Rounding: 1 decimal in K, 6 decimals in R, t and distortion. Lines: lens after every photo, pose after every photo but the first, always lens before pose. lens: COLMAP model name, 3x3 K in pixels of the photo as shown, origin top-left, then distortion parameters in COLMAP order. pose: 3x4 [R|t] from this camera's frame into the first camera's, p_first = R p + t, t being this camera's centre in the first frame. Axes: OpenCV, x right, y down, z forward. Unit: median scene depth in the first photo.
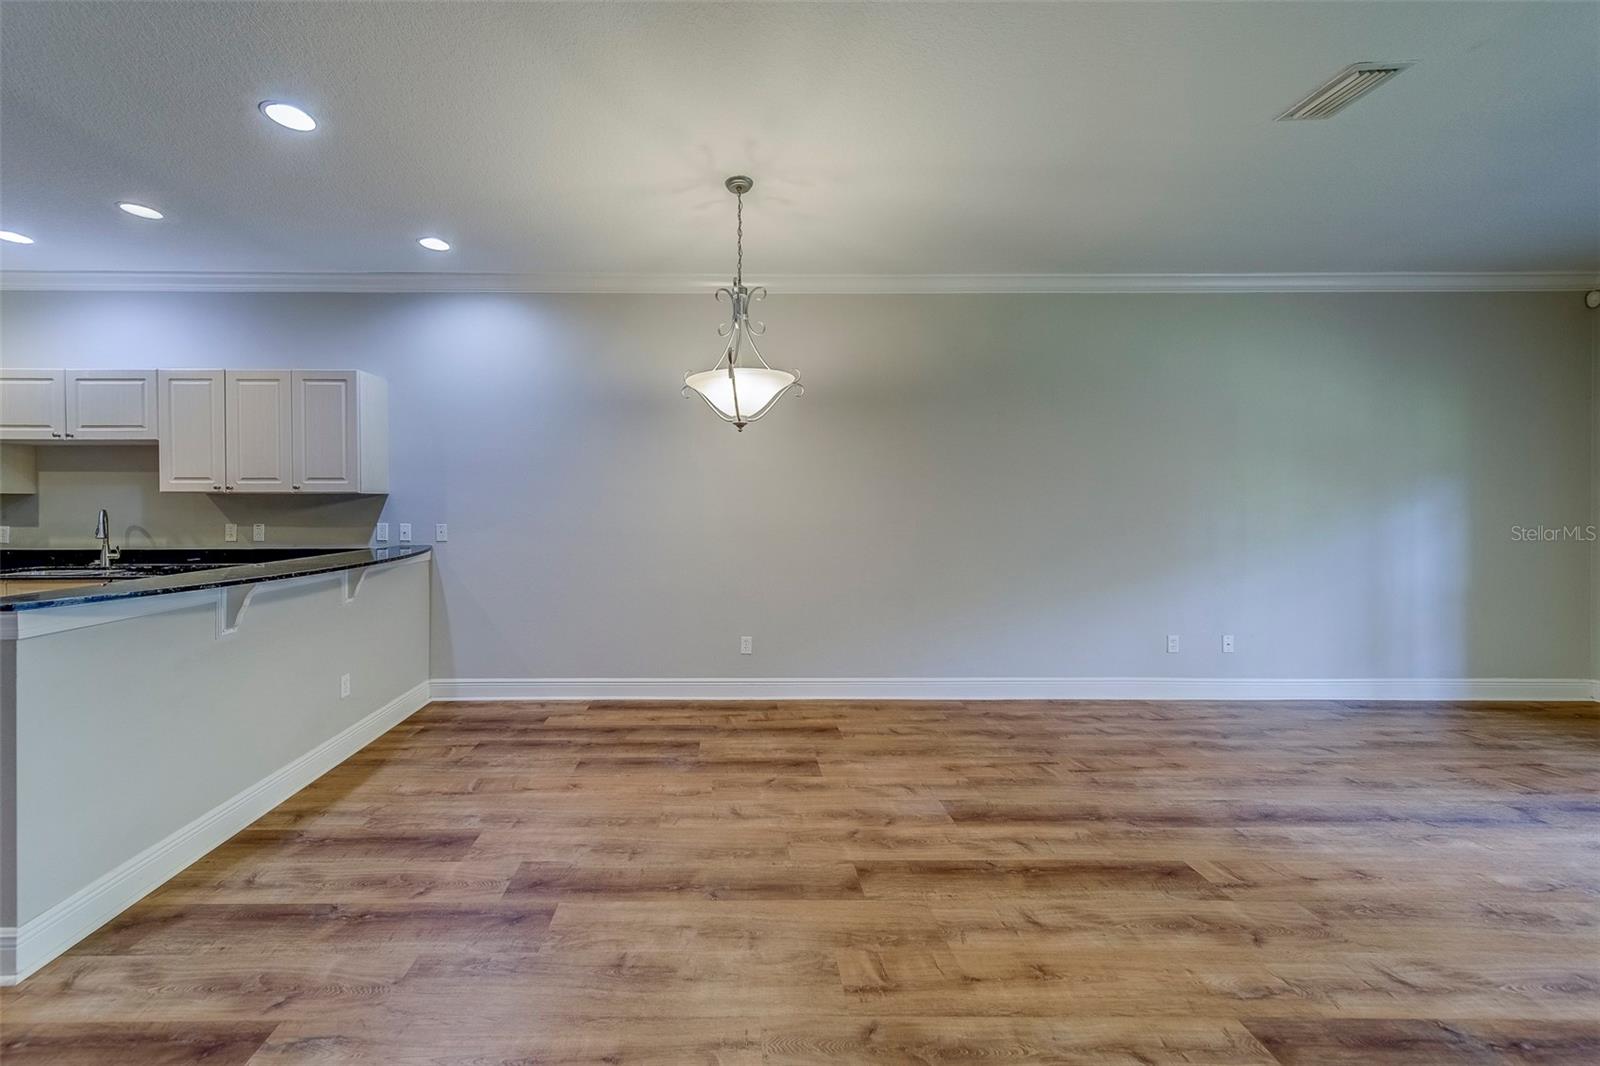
lens RADIAL K [[578.4, 0, 729.1], [0, 578.4, 501.7], [0, 0, 1]] dist [0.001711, 0.000179]
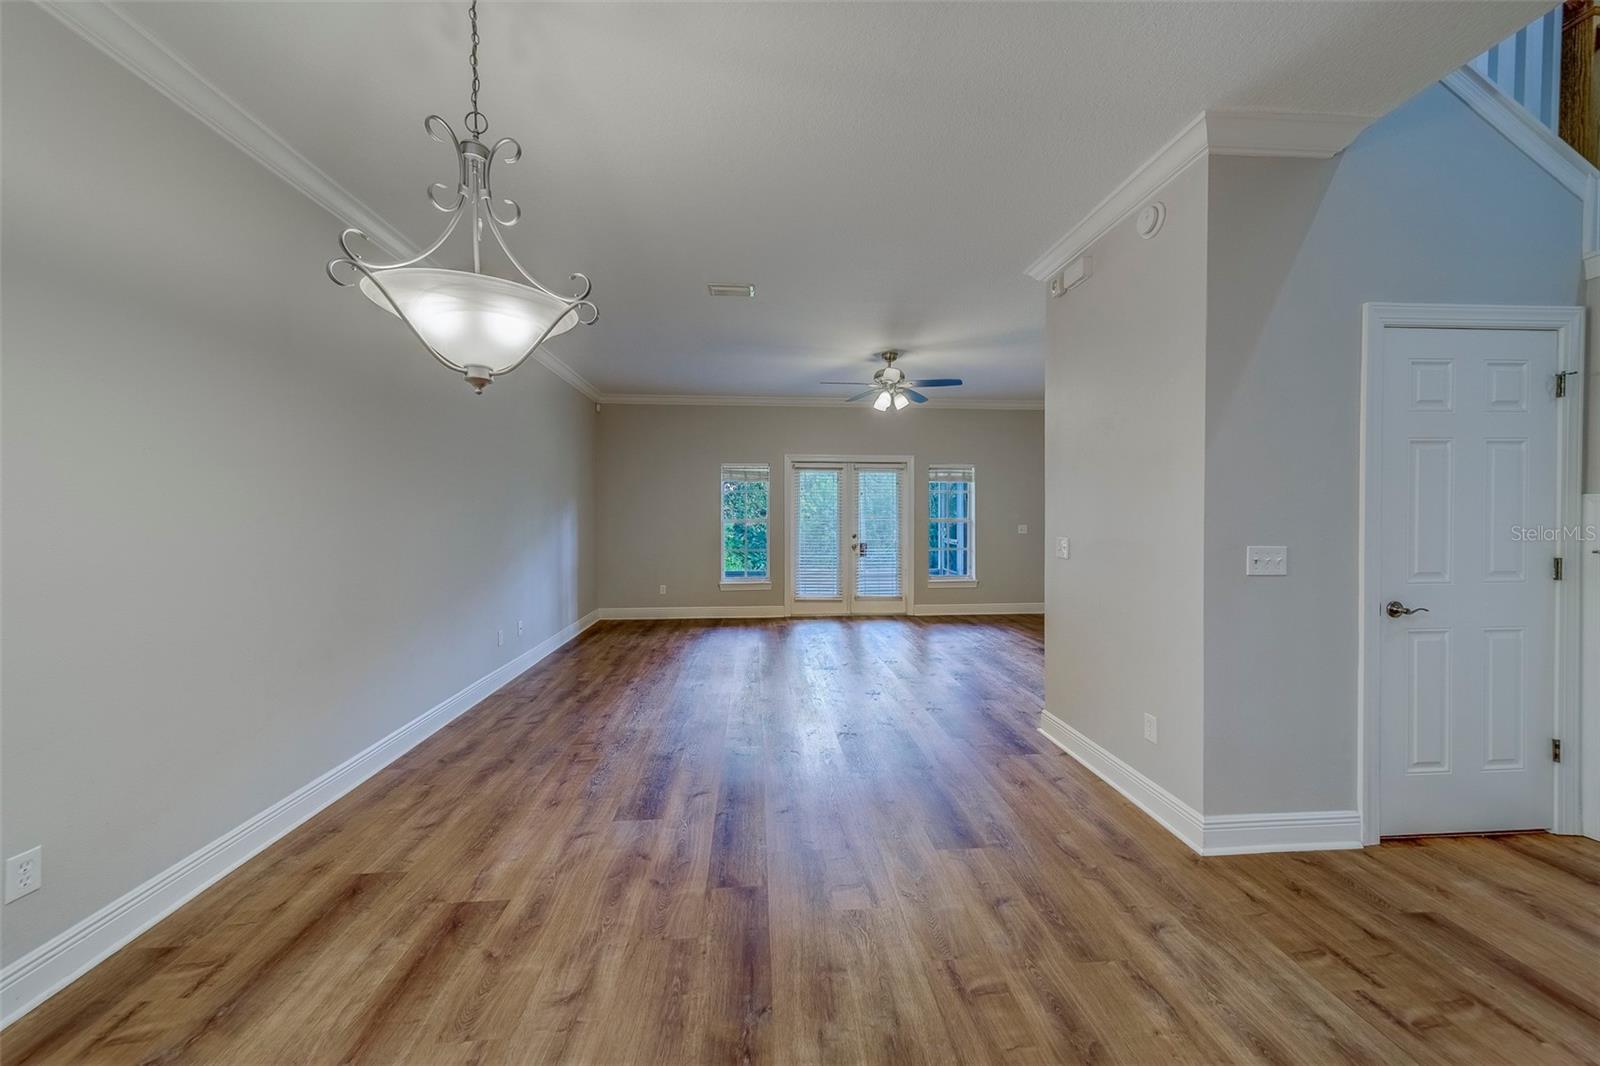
lens RADIAL K [[578.4, 0, 790.2], [0, 578.4, 512.5], [0, 0, 1]] dist [0.001711, 0.000179]
pose [[-0.067116, 0.000696, 0.997745, -0.645269], [0.002005, 0.999998, -0.000563, 0.004375], [-0.997743, 0.001963, -0.067117, 0.805689]]
